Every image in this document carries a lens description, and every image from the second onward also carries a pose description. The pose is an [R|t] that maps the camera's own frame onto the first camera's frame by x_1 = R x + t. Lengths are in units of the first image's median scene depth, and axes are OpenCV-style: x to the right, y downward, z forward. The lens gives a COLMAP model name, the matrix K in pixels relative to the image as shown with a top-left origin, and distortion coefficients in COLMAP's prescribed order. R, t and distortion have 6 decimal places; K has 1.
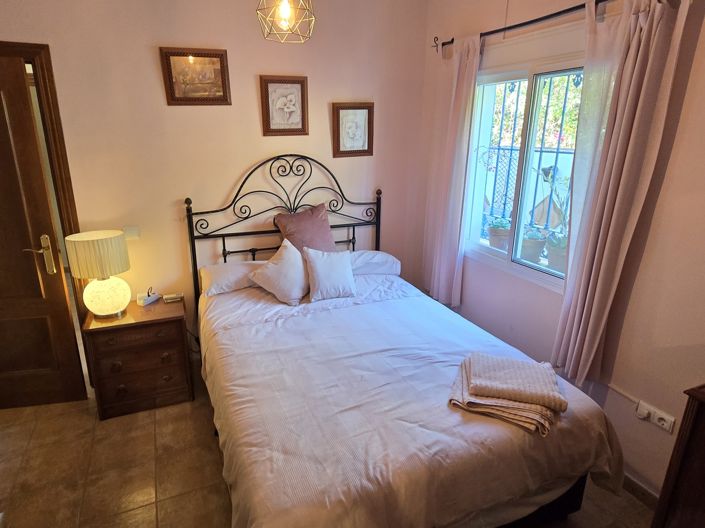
lens RADIAL K [[401.3, 0, 347.8], [0, 401.3, 260.3], [0, 0, 1]] dist [-0.002468, -0.000764]
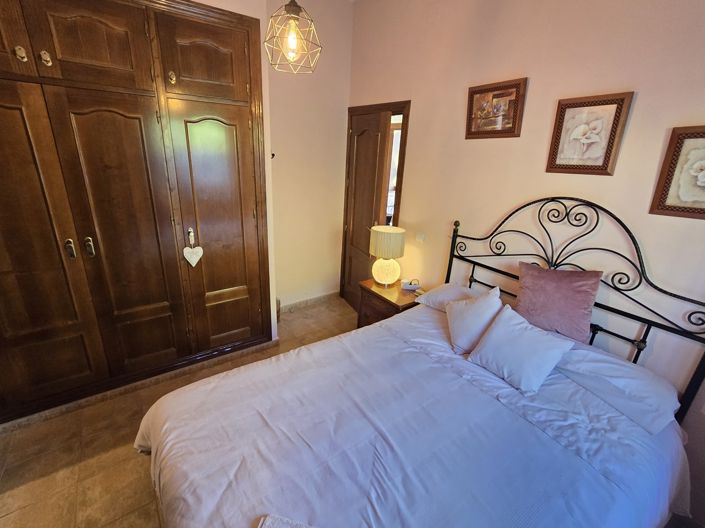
lens RADIAL K [[313.4, 0, 352.5], [0, 313.4, 264.0], [0, 0, 1]] dist [-0.001650, -0.000267]
pose [[0.241983, 0.331363, -0.911944, 0.366413], [-0.338885, 0.909551, 0.240570, -0.151180], [0.909176, 0.250831, 0.332390, 0.448586]]
